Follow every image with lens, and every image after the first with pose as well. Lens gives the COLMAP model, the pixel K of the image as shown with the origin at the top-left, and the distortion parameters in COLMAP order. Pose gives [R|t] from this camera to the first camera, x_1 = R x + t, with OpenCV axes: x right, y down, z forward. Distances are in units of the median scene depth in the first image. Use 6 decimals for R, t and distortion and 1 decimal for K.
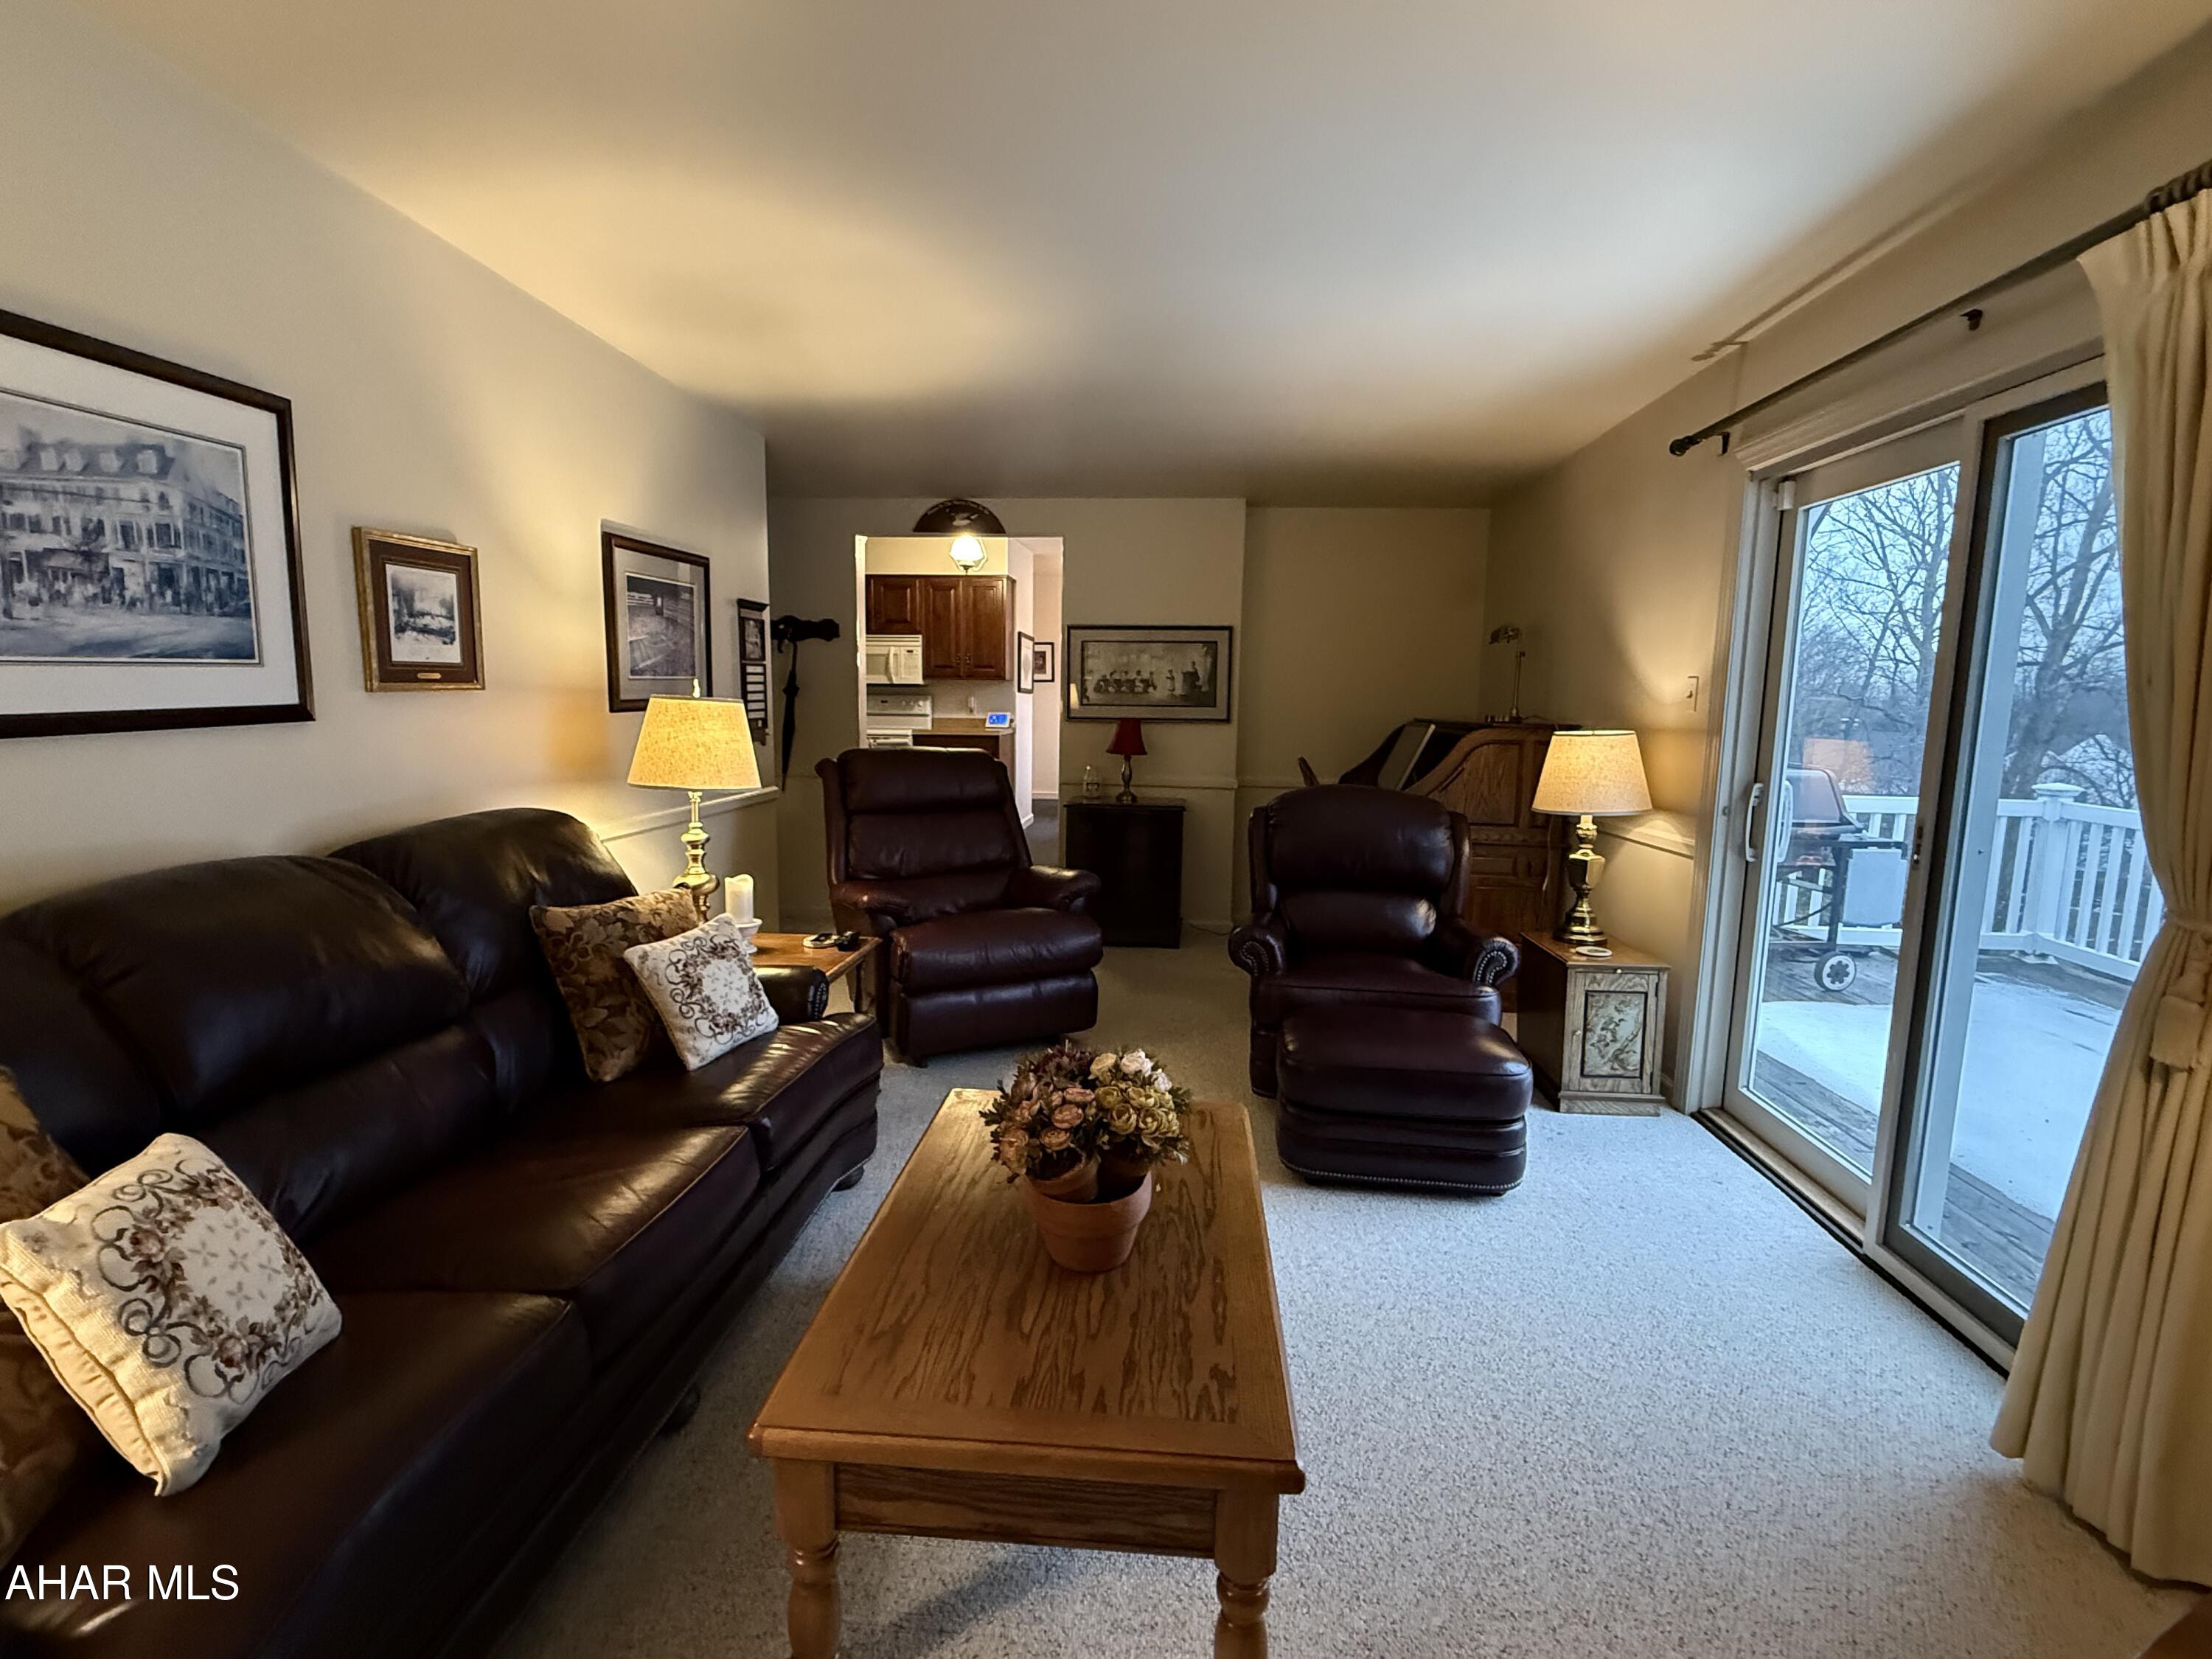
lens RADIAL K [[1040.0, 0, 1106.0], [0, 1040.0, 829.5], [0, 0, 1]] dist [0.003971, 0.000143]
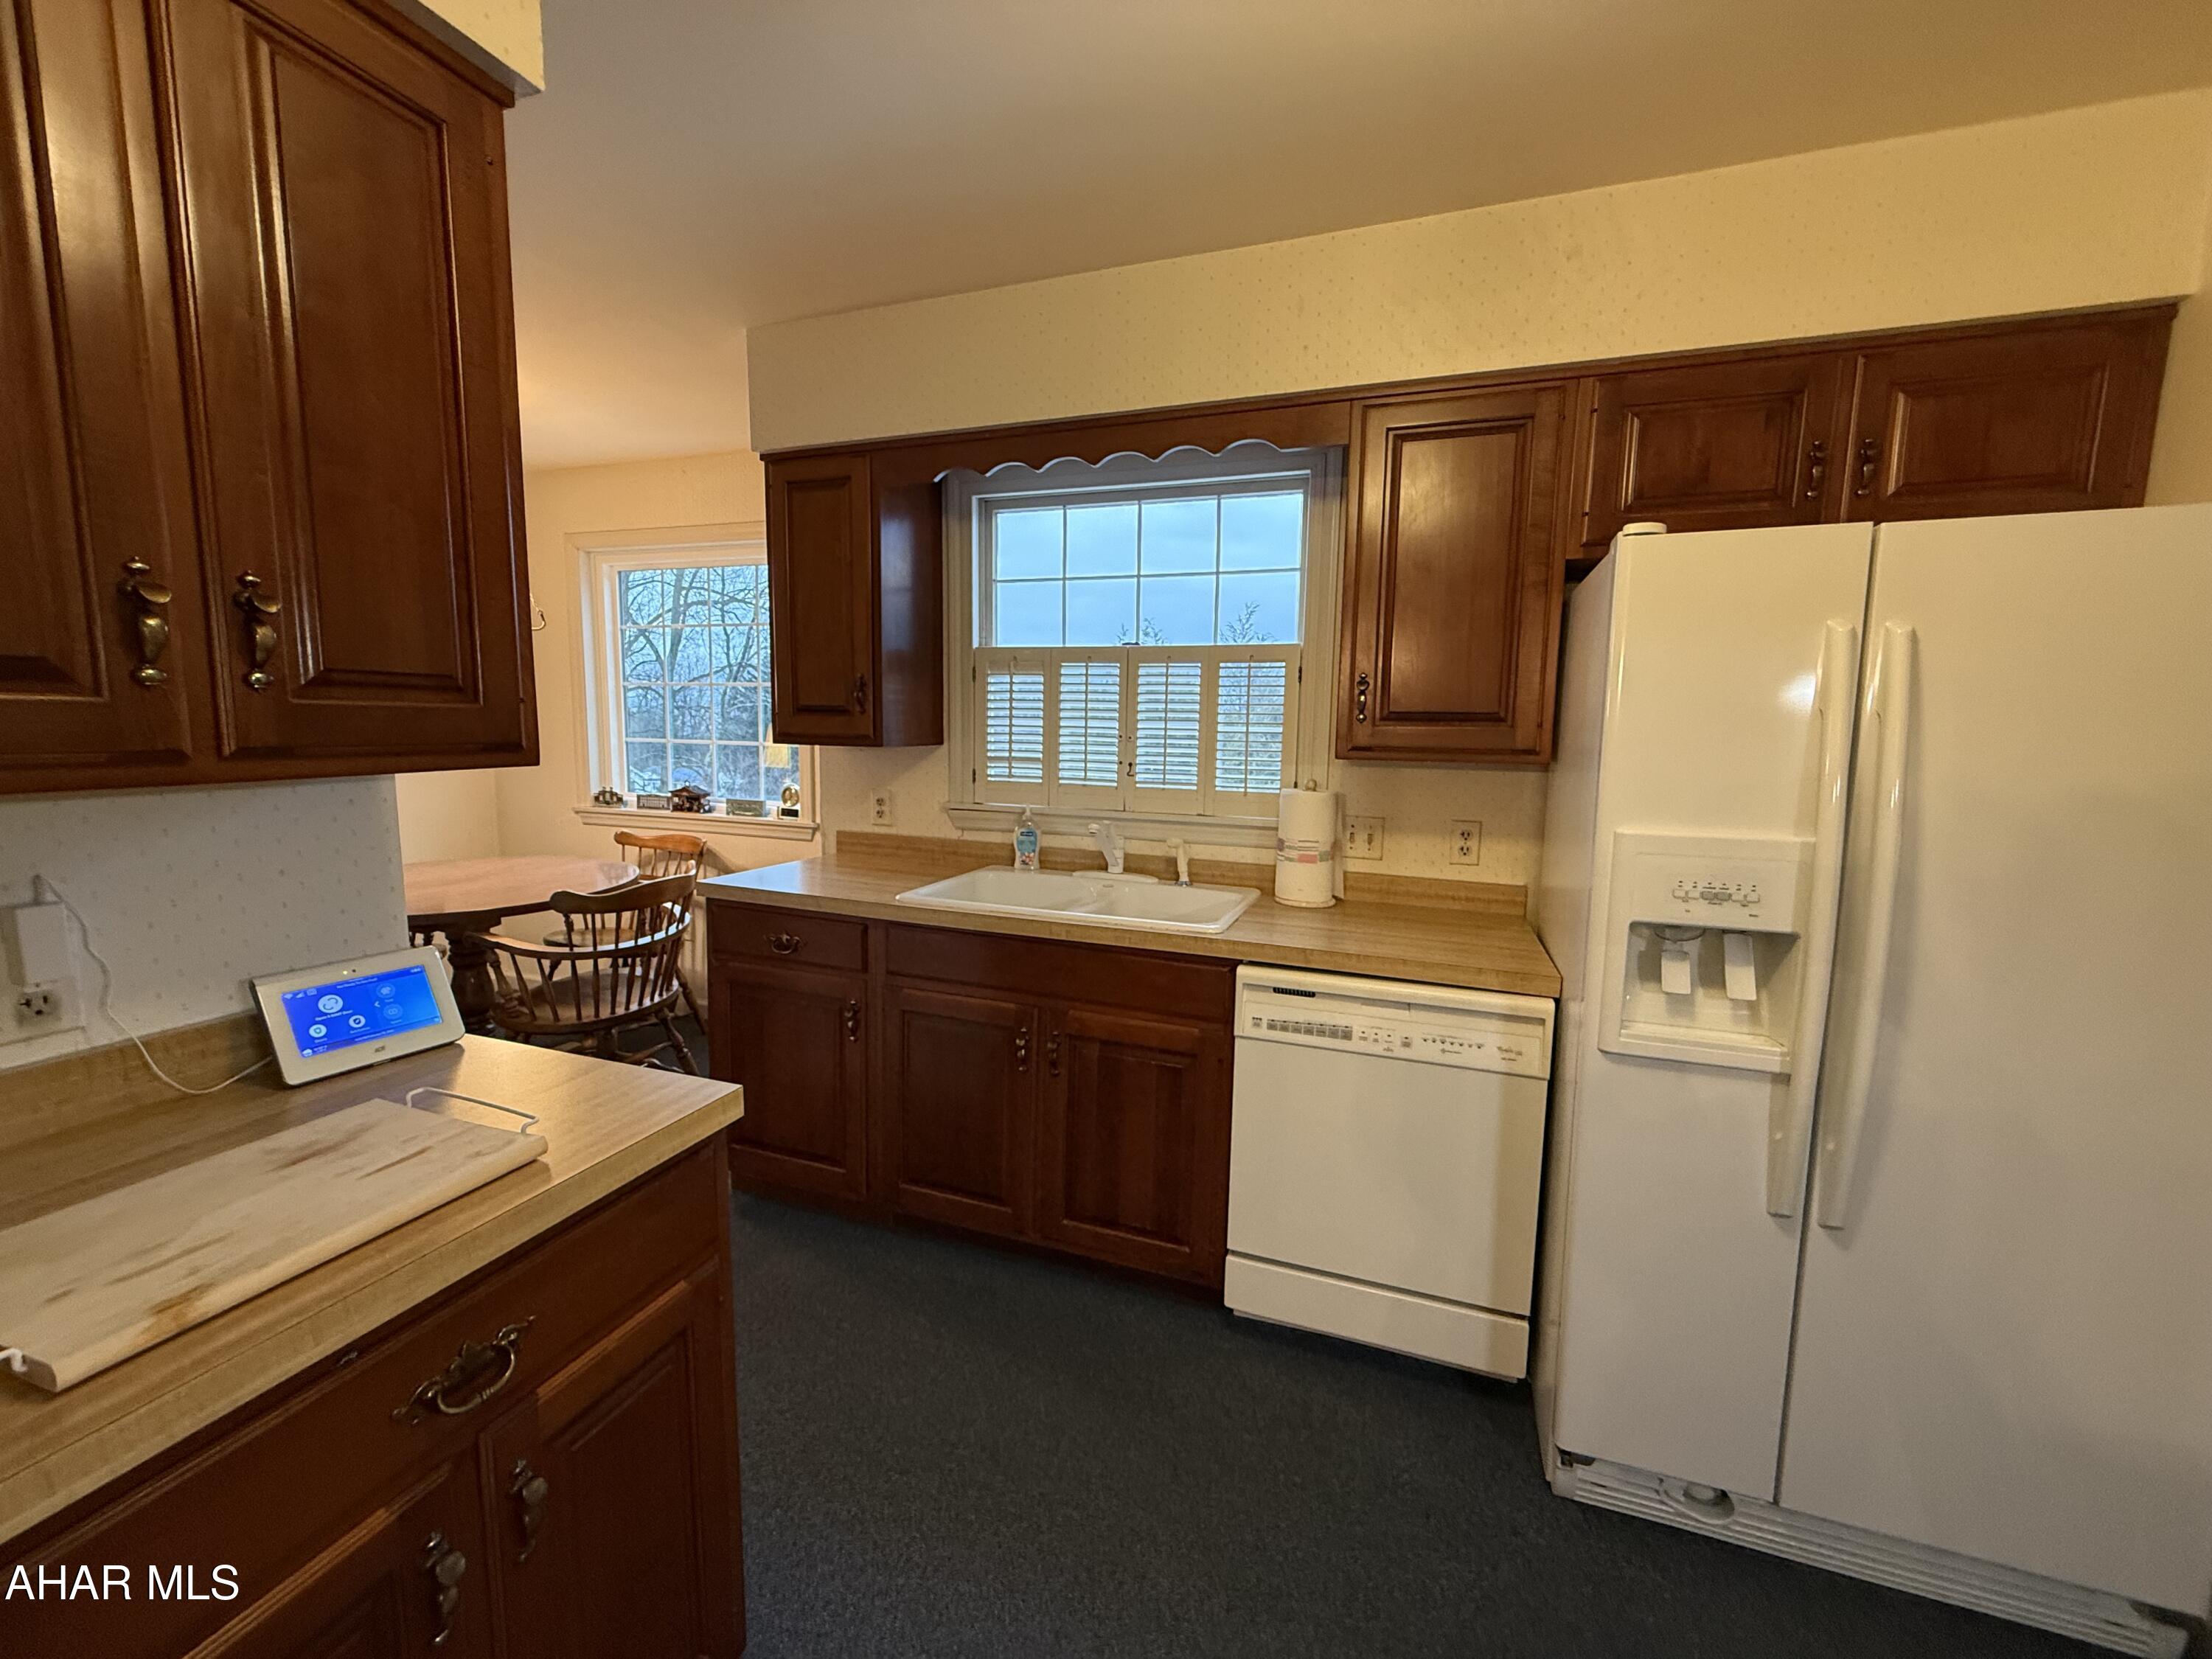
lens RADIAL K [[883.8, 0, 1102.2], [0, 883.8, 829.4], [0, 0, 1]] dist [0.000374, 0.000213]
pose [[0.250548, -0.125804, 0.959895, -0.207102], [0.112996, 0.988544, 0.100065, -0.136610], [-0.961487, 0.083393, 0.261893, 0.870358]]
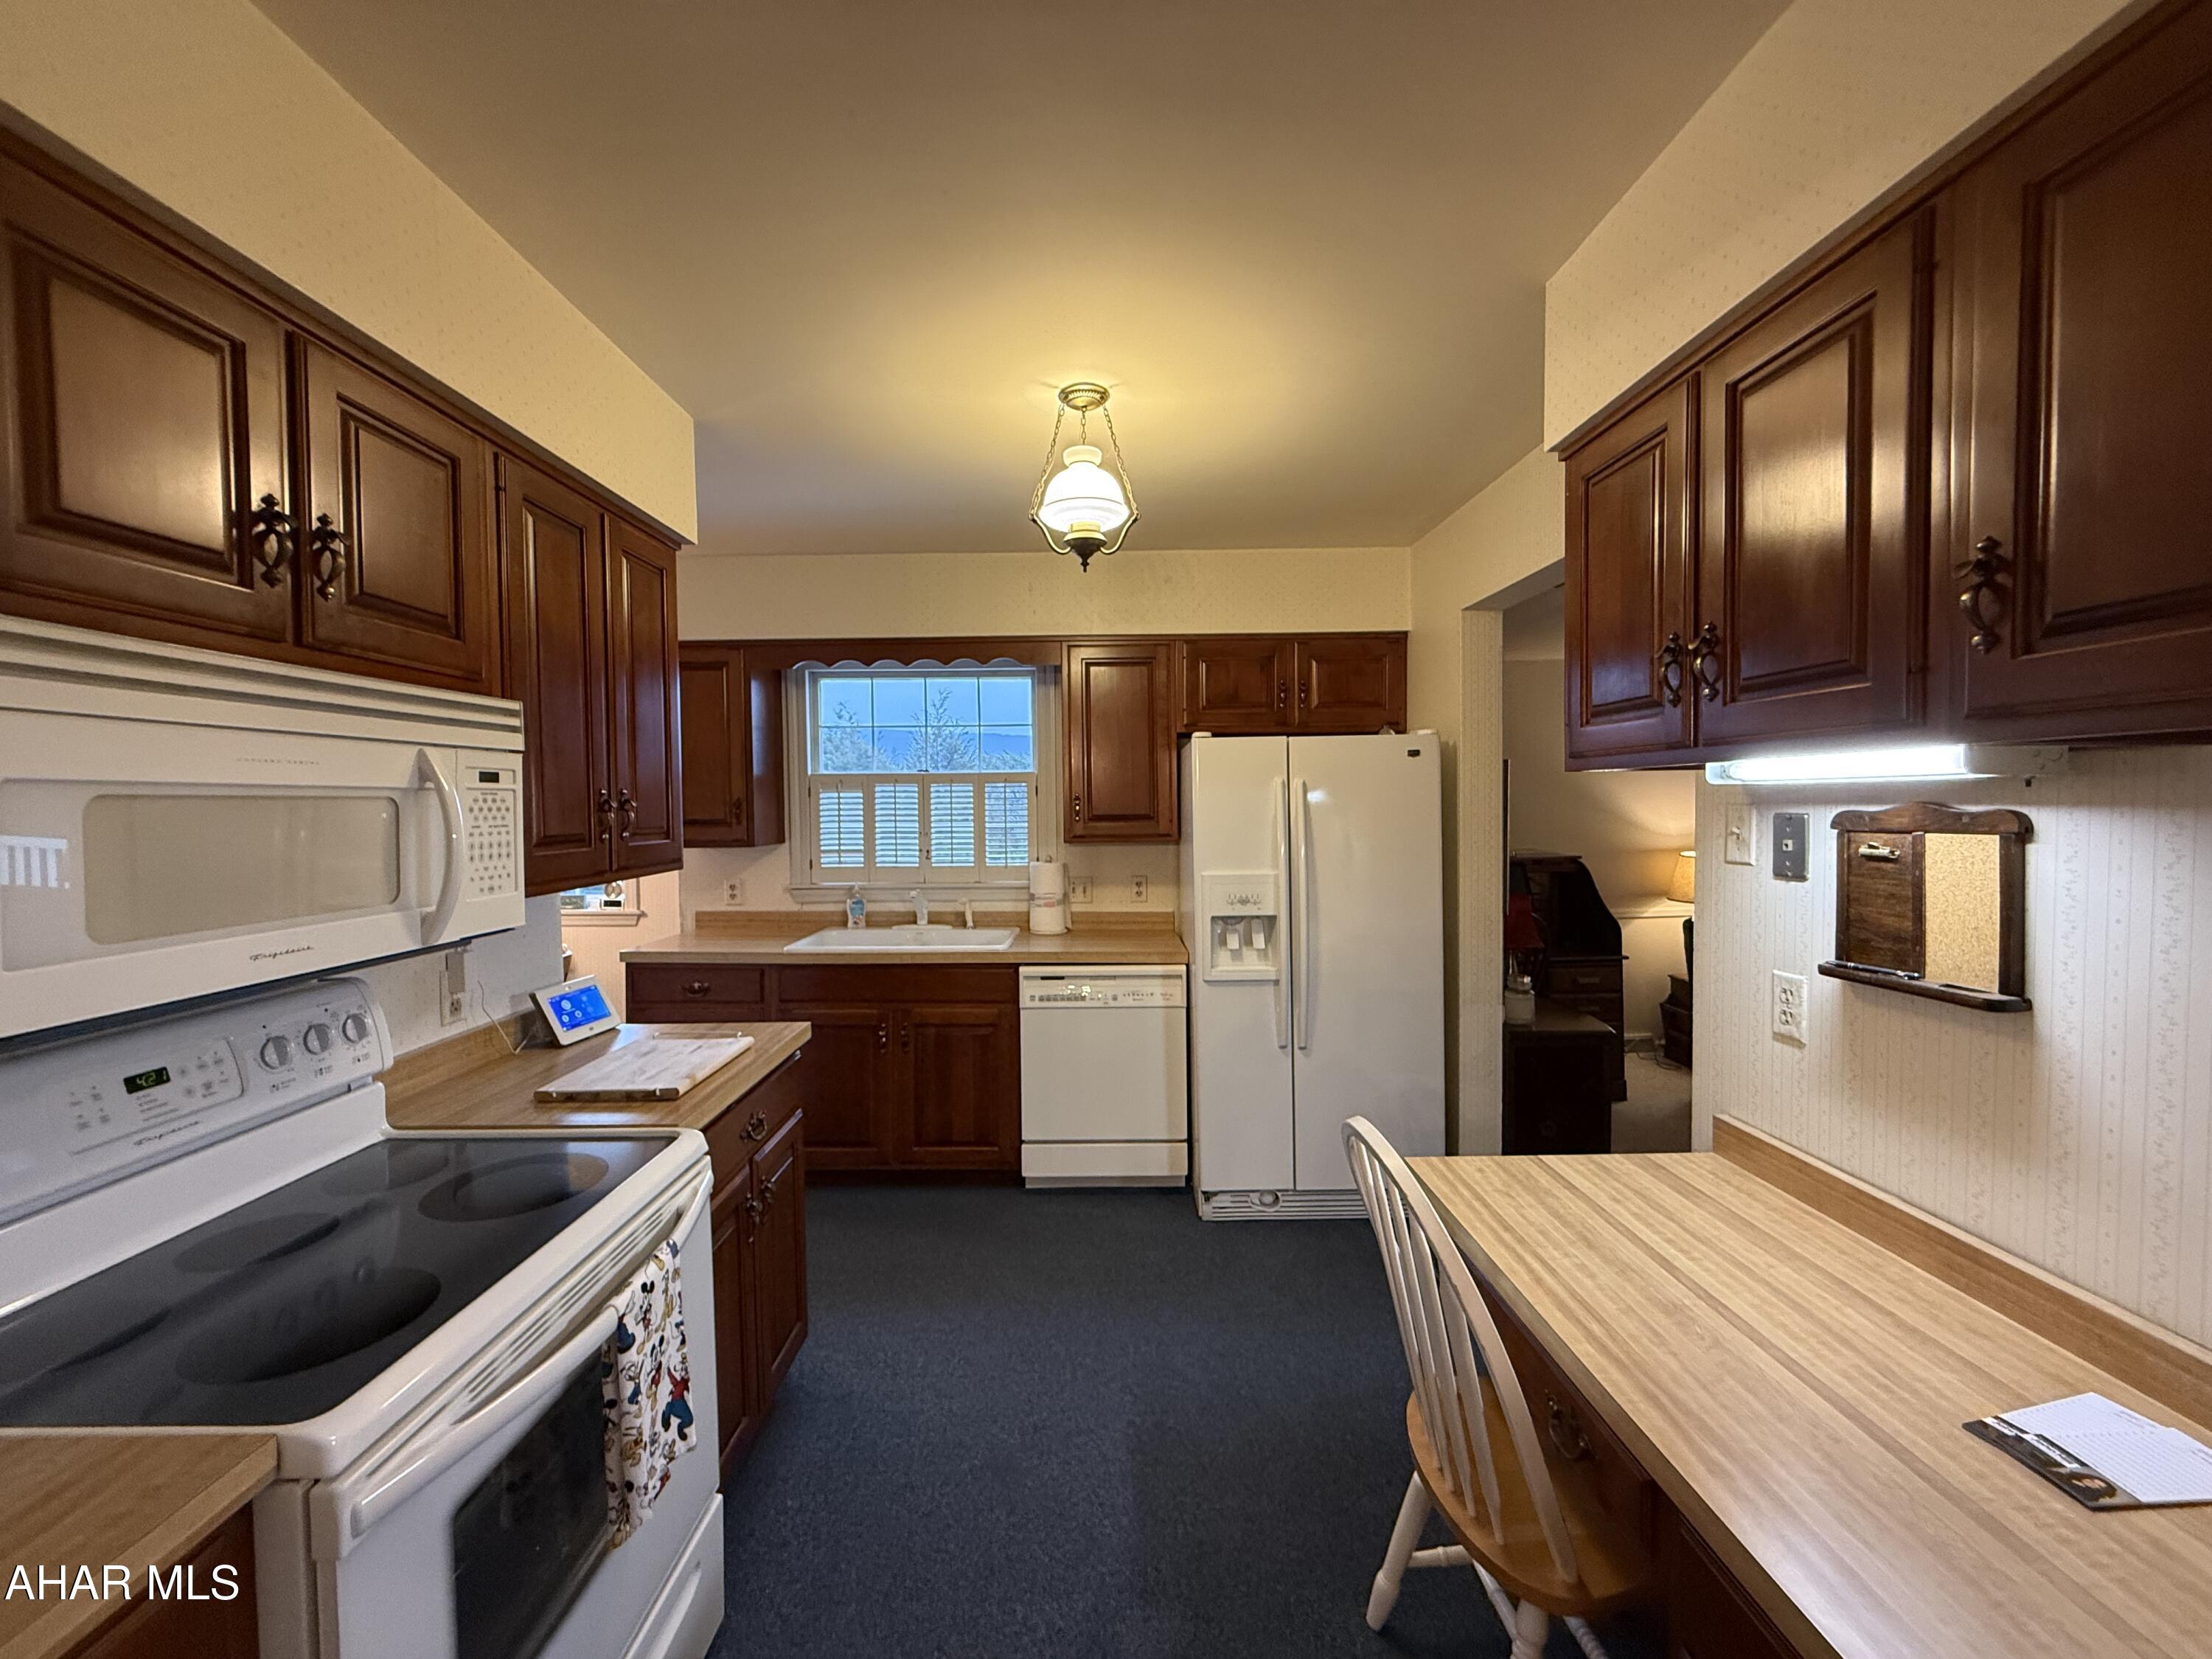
lens RADIAL K [[883.8, 0, 1102.2], [0, 883.8, 829.4], [0, 0, 1]] dist [0.000374, 0.000213]
pose [[-0.091107, -0.046137, 0.994772, -0.370016], [0.138882, 0.988575, 0.058569, -0.152536], [-0.986109, 0.143492, -0.083659, 0.887019]]
